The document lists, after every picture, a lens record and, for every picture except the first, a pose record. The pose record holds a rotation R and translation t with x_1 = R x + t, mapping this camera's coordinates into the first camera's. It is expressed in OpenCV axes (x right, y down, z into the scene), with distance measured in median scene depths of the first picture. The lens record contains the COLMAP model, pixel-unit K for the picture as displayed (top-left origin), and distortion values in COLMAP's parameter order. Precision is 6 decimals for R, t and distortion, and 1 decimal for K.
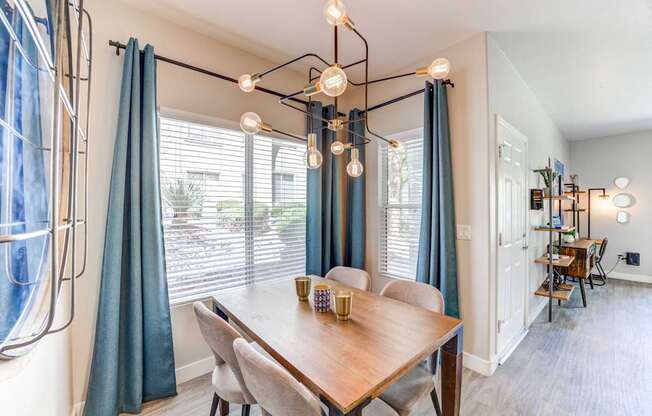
lens RADIAL K [[259.0, 0, 326.6], [0, 259.0, 204.3], [0, 0, 1]] dist [-0.018556, 0.001818]
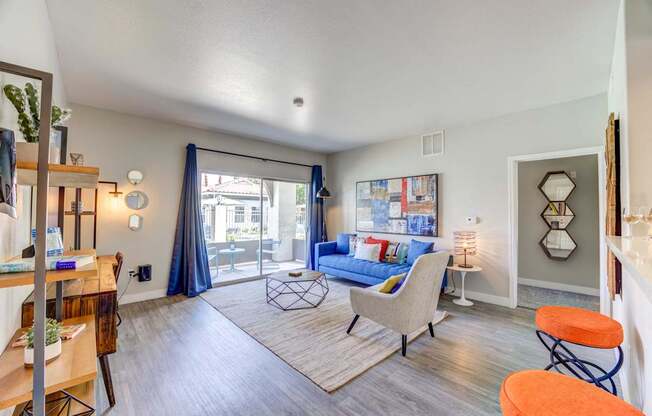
lens RADIAL K [[259.0, 0, 327.7], [0, 259.0, 208.1], [0, 0, 1]] dist [-0.018556, 0.001818]
pose [[-0.027861, 0.012529, 0.999533, 0.372955], [-0.008383, 0.999883, -0.012767, 0.014426], [-0.999577, -0.008735, -0.027753, 0.438161]]
